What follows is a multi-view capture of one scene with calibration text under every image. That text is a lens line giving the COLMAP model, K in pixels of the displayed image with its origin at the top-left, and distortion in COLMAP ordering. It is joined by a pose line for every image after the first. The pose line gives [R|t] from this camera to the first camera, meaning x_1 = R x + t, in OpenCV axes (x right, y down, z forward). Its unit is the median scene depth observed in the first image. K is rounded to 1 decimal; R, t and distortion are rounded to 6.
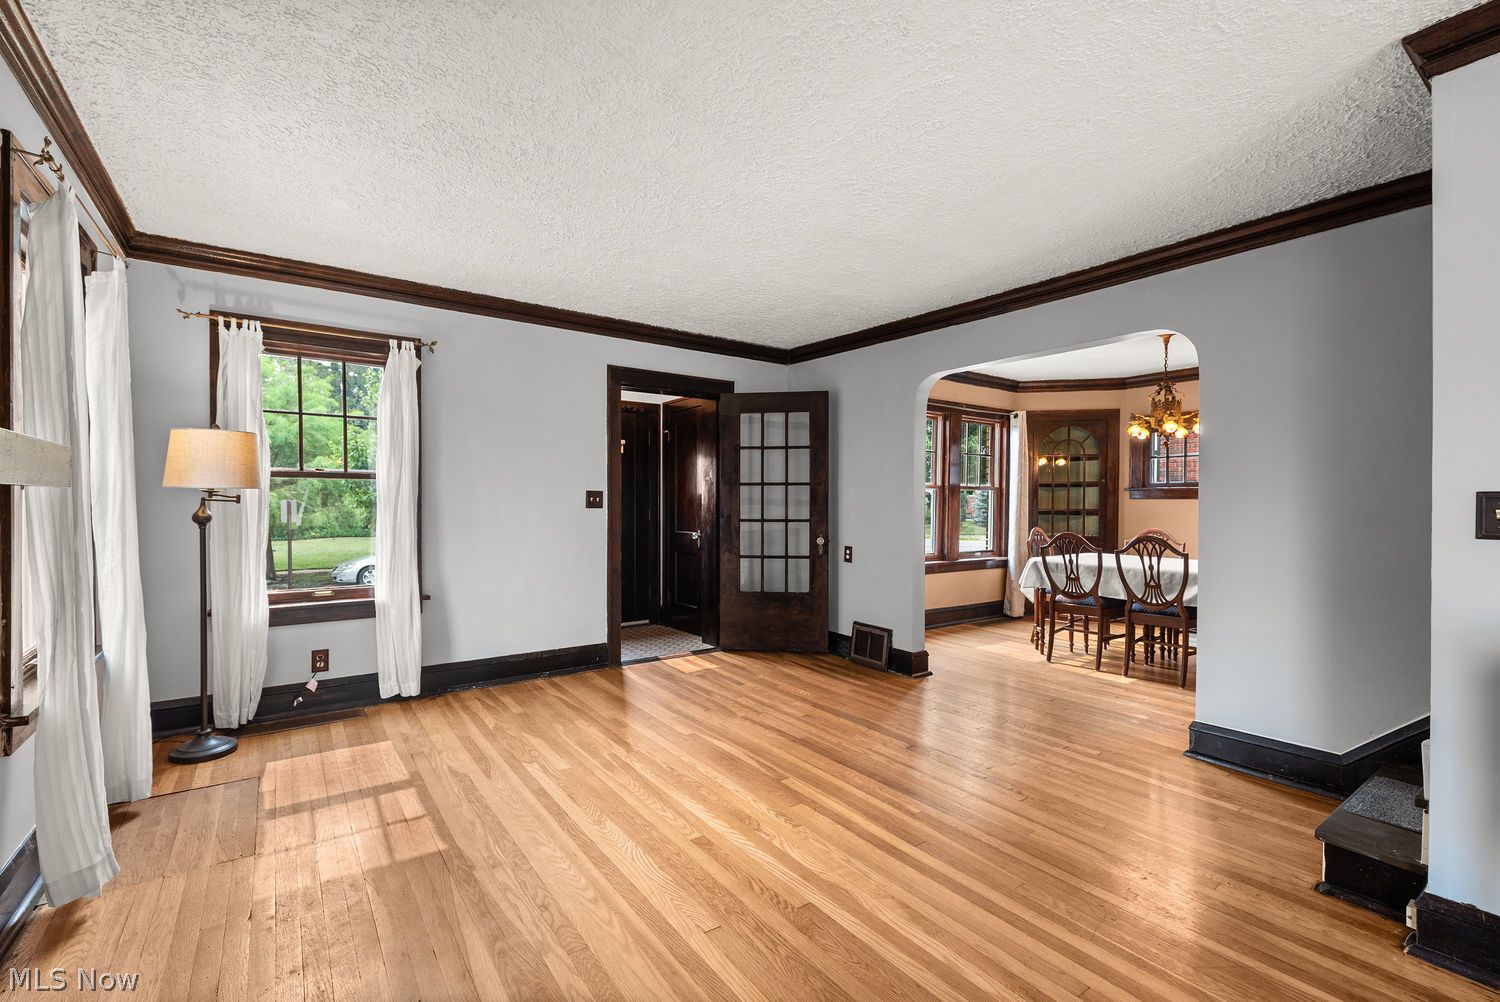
lens RADIAL K [[656.4, 0, 747.7], [0, 656.4, 505.7], [0, 0, 1]] dist [0.002121, 0.000048]
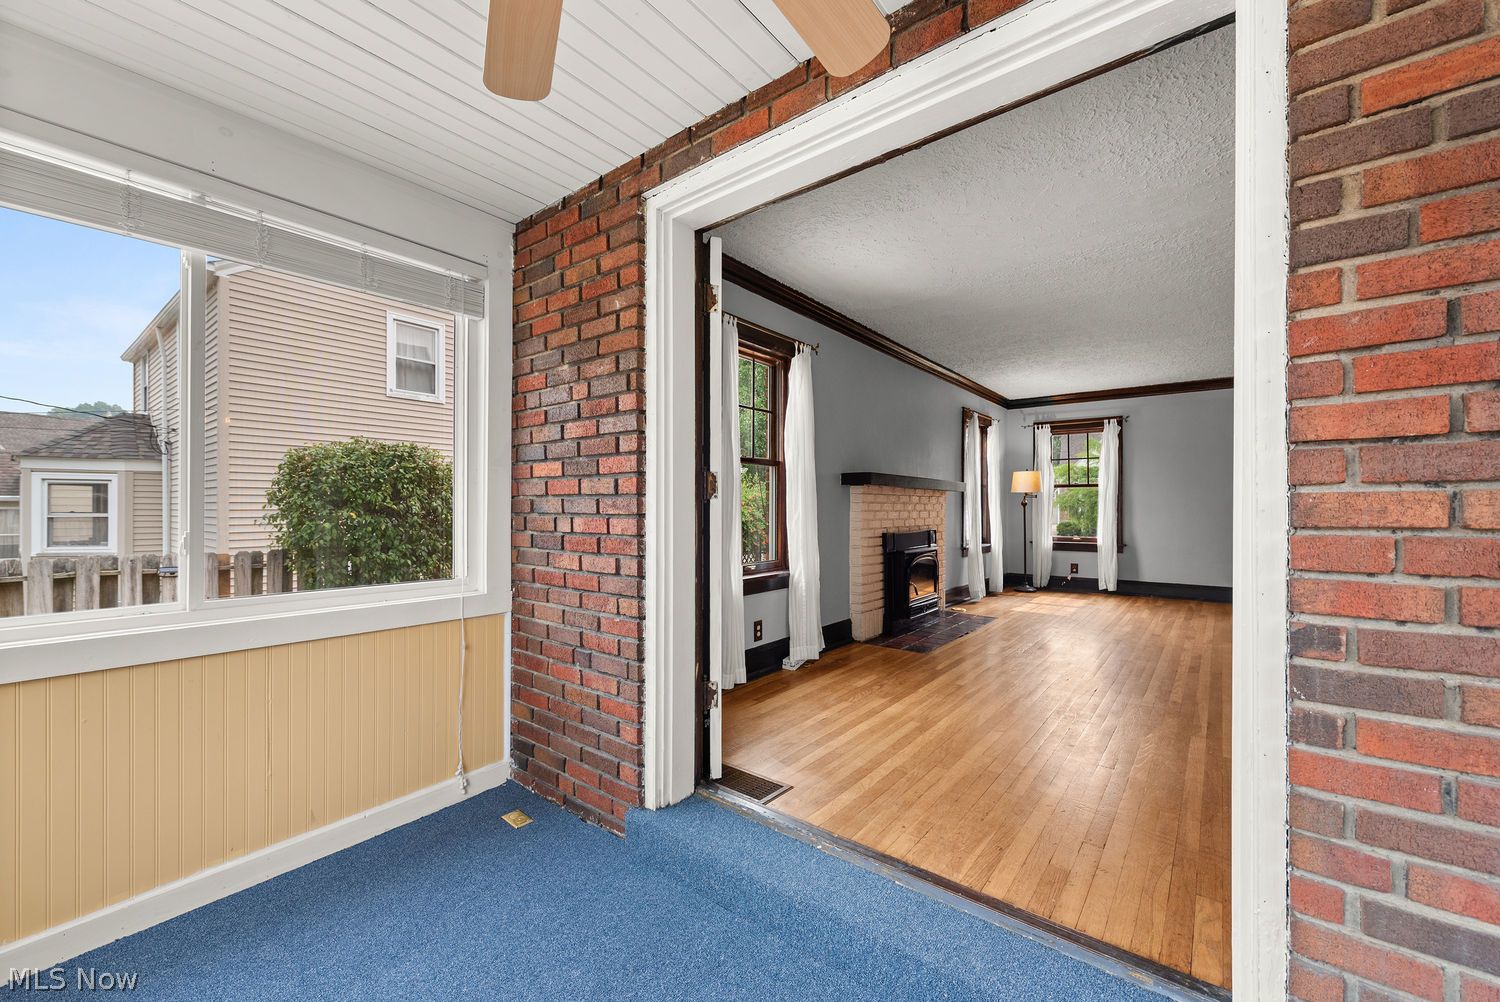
lens RADIAL K [[603.5, 0, 750.3], [0, 603.5, 507.1], [0, 0, 1]] dist [0.000223, -0.000331]
pose [[0.280913, -0.004817, -0.959721, 0.985692], [-0.006247, 0.999957, -0.006847, 0.045809], [0.959713, 0.007919, 0.280871, -0.622087]]
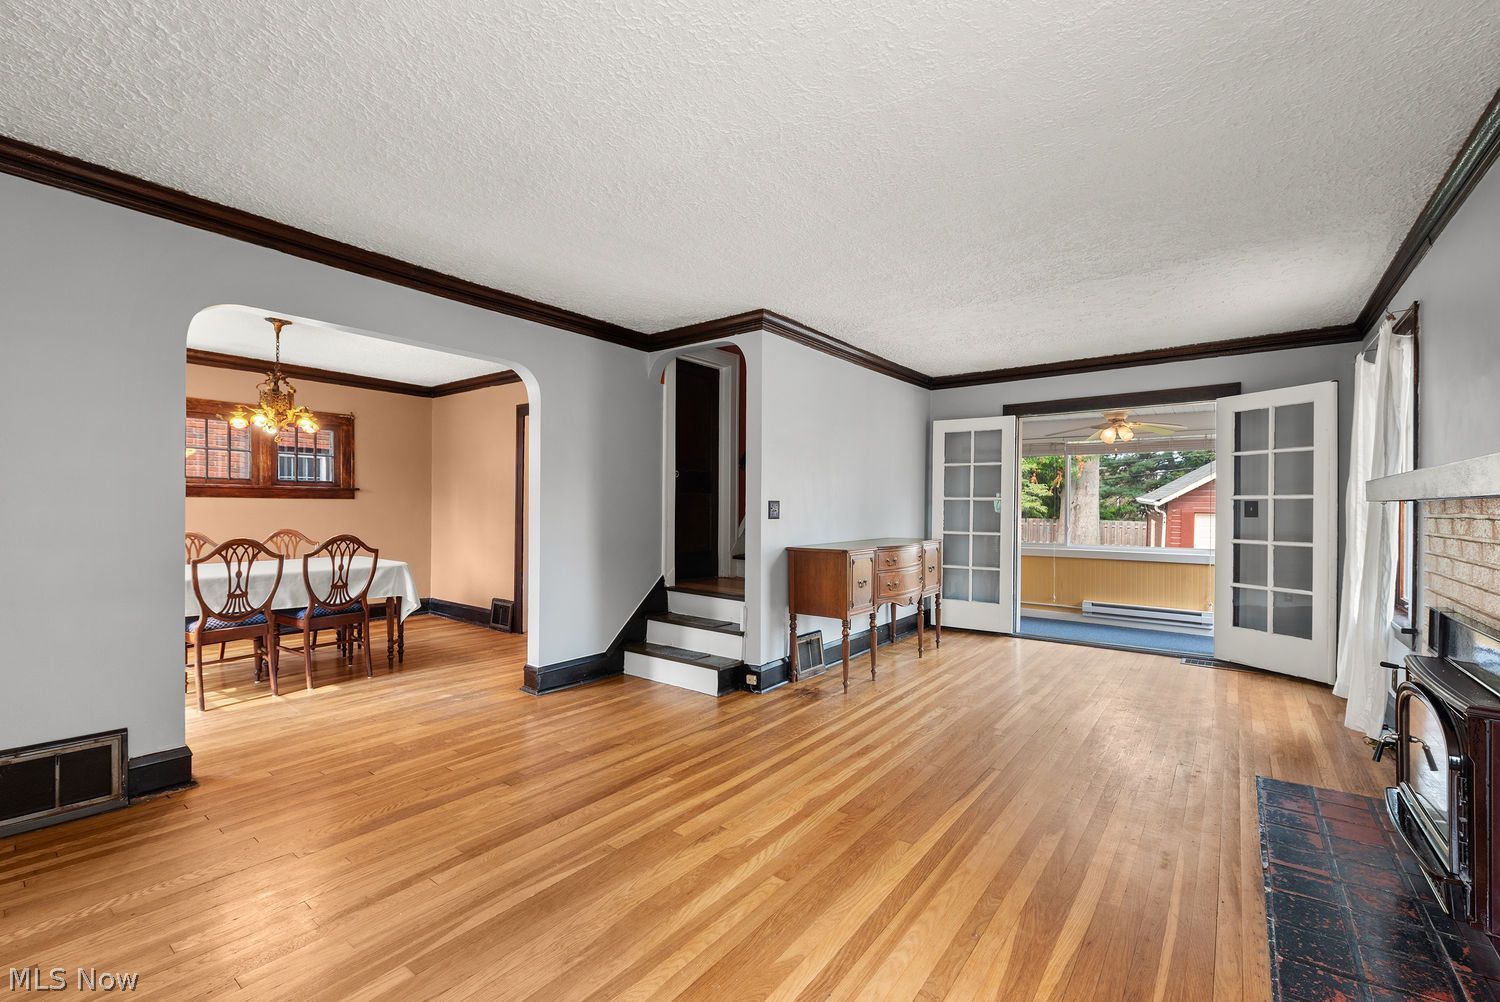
lens RADIAL K [[628.1, 0, 750.0], [0, 628.1, 501.0], [0, 0, 1]] dist [-0.000735, -0.000335]
pose [[-0.291073, 0.006519, 0.956679, -0.546135], [-0.001493, 0.999972, -0.007268, 0.000028], [-0.956700, -0.003544, -0.291055, 0.797624]]
